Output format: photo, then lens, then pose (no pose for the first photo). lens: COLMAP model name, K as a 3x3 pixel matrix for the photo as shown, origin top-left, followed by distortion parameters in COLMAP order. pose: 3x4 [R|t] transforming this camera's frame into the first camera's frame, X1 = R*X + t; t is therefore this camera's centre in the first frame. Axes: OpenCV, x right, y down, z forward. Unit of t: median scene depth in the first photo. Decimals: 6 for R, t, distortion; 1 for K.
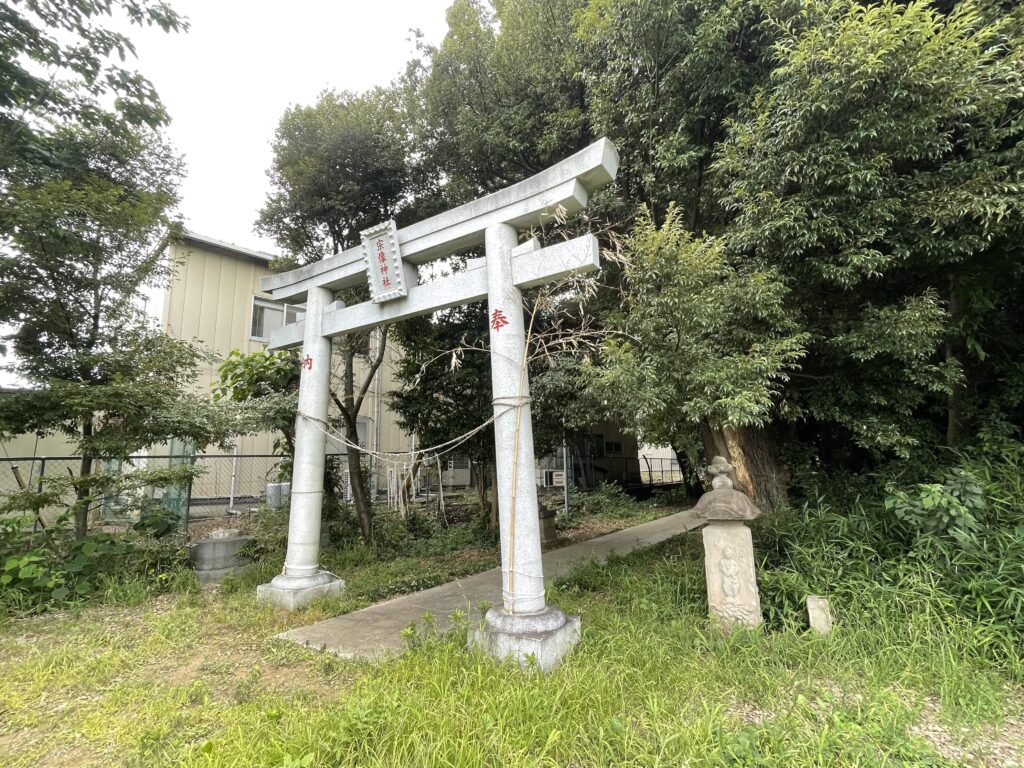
lens RADIAL K [[491.6, 0, 512.0], [0, 491.6, 384.0], [0, 0, 1]] dist [-0.013631, -0.000161]
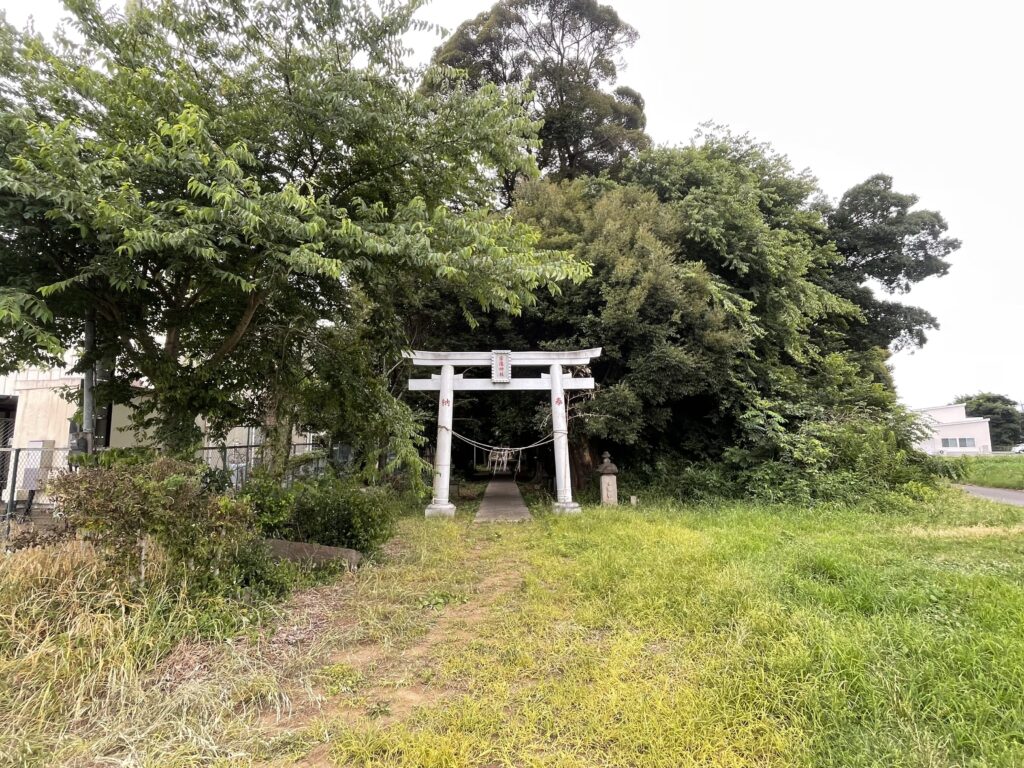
lens RADIAL K [[510.5, 0, 512.0], [0, 510.5, 384.0], [0, 0, 1]] dist [0.000307, 0.000001]
pose [[0.827594, 0.087743, 0.554427, -1.698537], [-0.107650, 0.994183, 0.003351, -0.193226], [-0.550908, -0.062458, 0.832226, -1.139824]]
